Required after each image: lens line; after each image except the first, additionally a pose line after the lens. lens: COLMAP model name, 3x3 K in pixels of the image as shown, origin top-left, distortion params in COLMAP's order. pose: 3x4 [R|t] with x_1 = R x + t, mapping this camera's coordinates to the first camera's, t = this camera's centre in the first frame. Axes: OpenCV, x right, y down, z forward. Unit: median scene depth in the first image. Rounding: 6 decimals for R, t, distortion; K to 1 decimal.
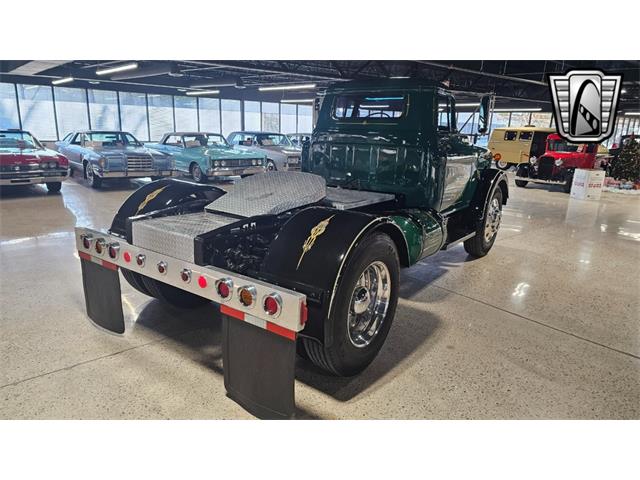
lens RADIAL K [[432.8, 0, 315.9], [0, 432.8, 233.3], [0, 0, 1]] dist [0.049409, -0.041662]
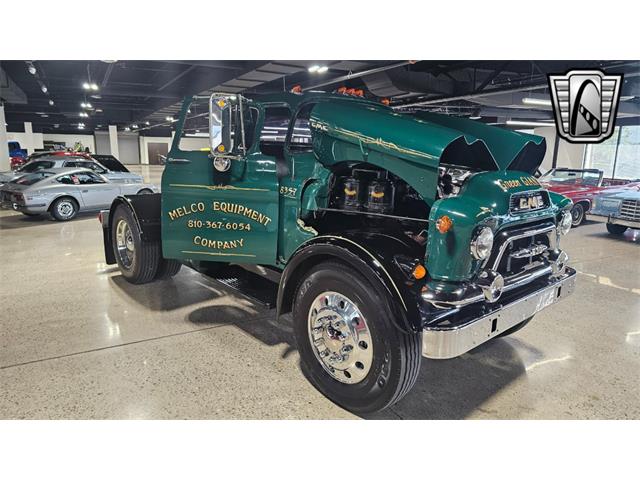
lens RADIAL K [[432.3, 0, 319.7], [0, 432.3, 226.0], [0, 0, 1]] dist [0.059497, -0.048800]
pose [[-0.215689, 0.130593, -0.967690, 0.874757], [-0.256070, 0.948768, 0.185115, -0.234836], [0.942288, 0.287724, -0.171198, 1.048168]]
